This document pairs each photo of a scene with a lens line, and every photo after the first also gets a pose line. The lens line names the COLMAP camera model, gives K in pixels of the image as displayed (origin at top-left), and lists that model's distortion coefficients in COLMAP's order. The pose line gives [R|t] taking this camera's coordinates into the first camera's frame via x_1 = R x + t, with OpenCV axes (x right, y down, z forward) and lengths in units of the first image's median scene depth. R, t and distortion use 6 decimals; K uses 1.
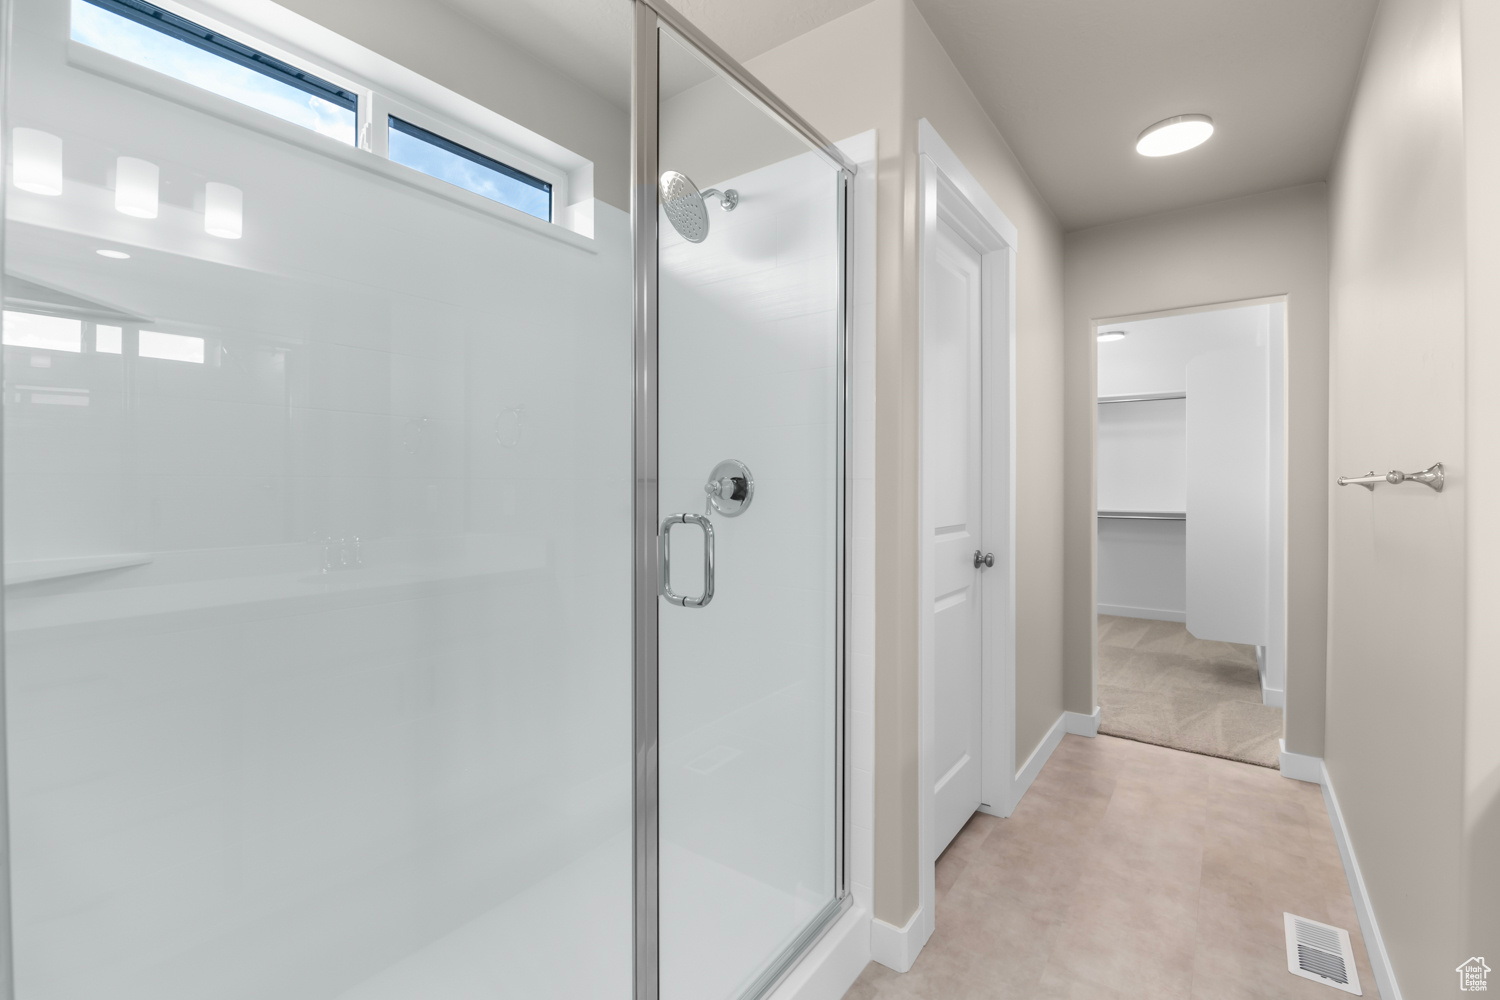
lens RADIAL K [[648.8, 0, 749.6], [0, 648.8, 490.7], [0, 0, 1]] dist [-0.001876, -0.002918]
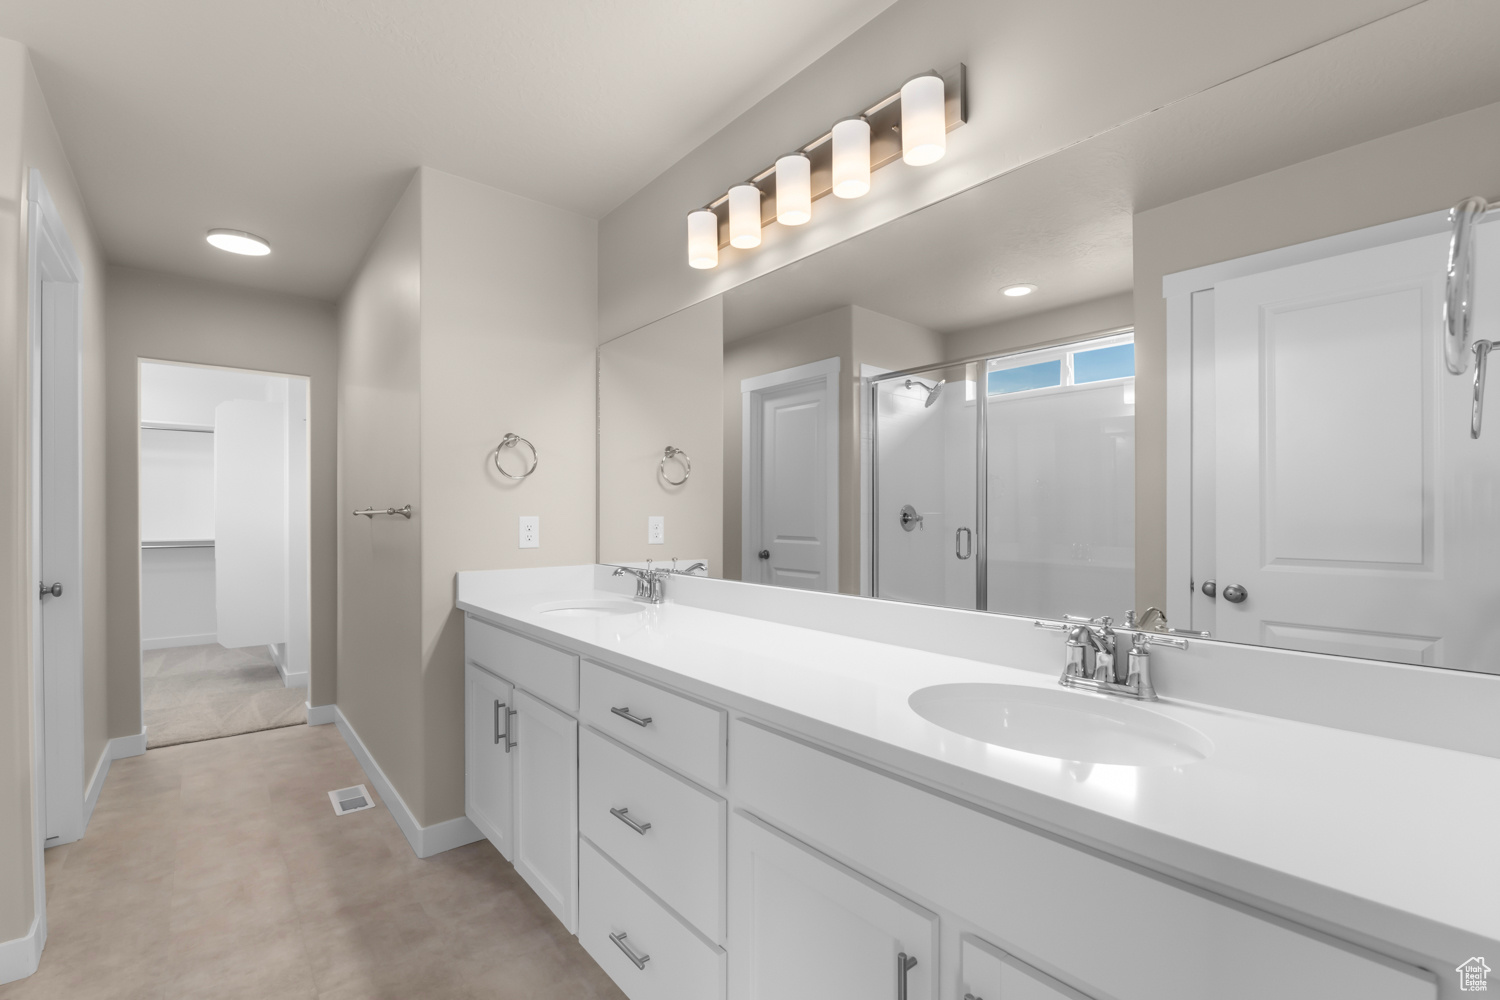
lens RADIAL K [[648.8, 0, 757.5], [0, 648.8, 511.9], [0, 0, 1]] dist [-0.001876, -0.002918]
pose [[0.217792, 0.006084, 0.975976, -0.317033], [0.006898, 0.999946, -0.007773, 0.001602], [-0.975971, 0.008425, 0.217738, -0.236297]]
